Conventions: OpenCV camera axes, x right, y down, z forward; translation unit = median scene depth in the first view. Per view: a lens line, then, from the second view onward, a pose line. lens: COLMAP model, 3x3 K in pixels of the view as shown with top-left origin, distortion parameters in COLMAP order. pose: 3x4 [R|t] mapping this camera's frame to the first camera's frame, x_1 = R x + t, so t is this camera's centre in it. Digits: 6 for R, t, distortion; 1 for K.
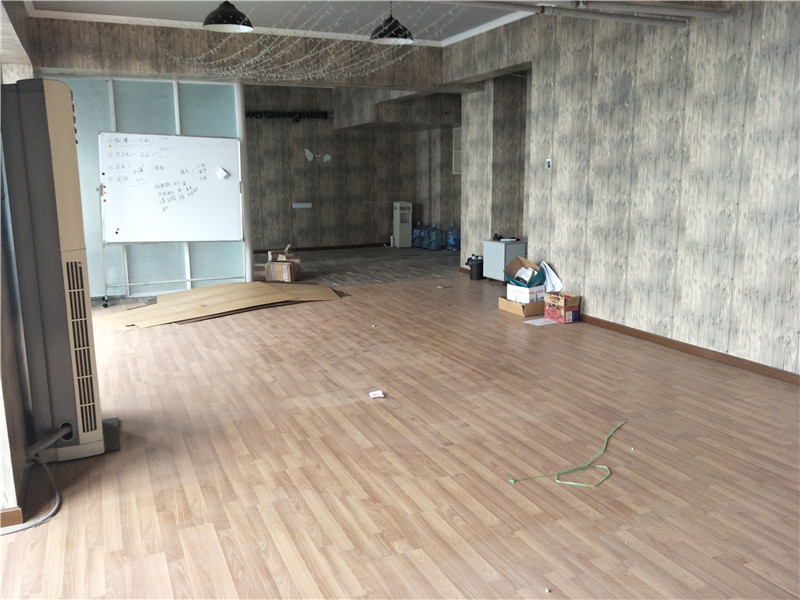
lens RADIAL K [[676.4, 0, 400.0], [0, 676.4, 300.0], [0, 0, 1]] dist [0.150504, -0.398430]
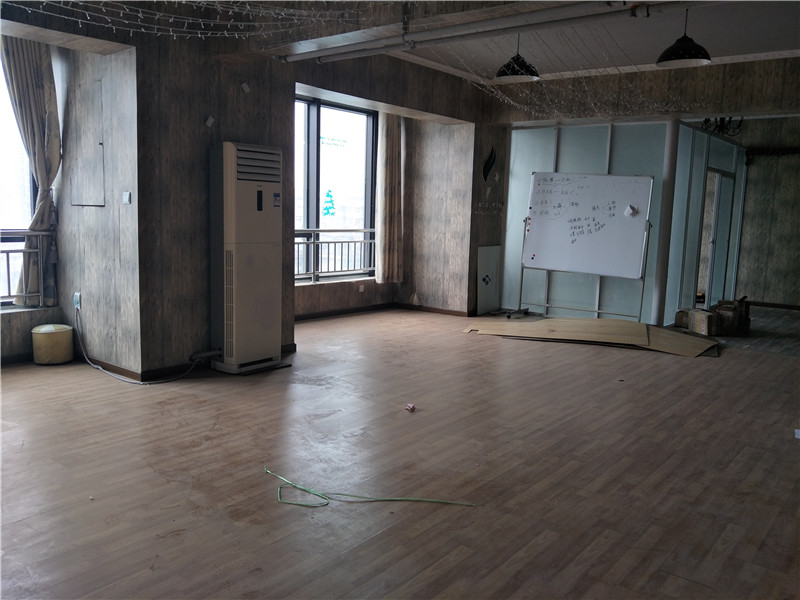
lens RADIAL K [[676.4, 0, 400.0], [0, 676.4, 300.0], [0, 0, 1]] dist [0.150504, -0.398430]
pose [[0.463249, 0.144625, -0.874348, 0.353896], [-0.197447, 0.978640, 0.057265, -0.034831], [0.863953, 0.146109, 0.481909, 0.176585]]
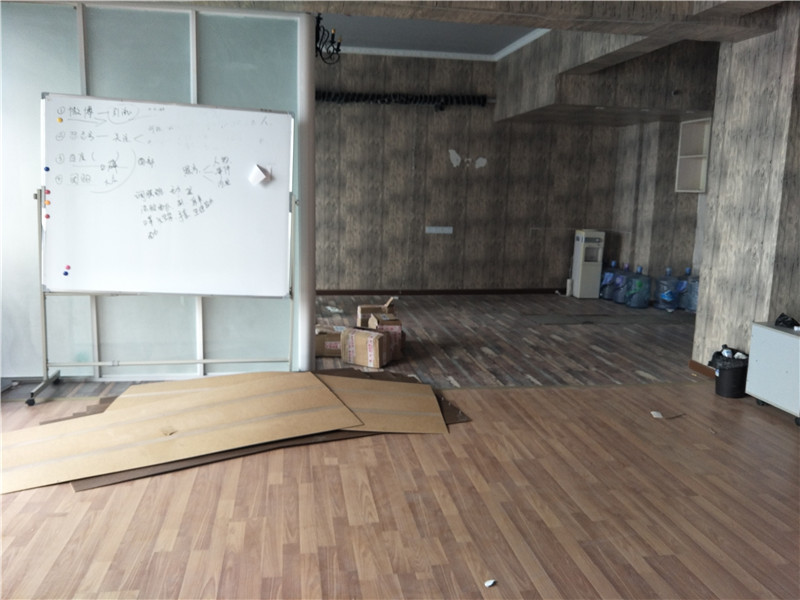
lens RADIAL K [[676.4, 0, 400.0], [0, 676.4, 300.0], [0, 0, 1]] dist [0.150504, -0.398430]
pose [[0.964507, 0.075539, -0.253023, -0.001424], [-0.080933, 0.996659, -0.010963, -0.064334], [0.251350, 0.031052, 0.967398, 0.363723]]
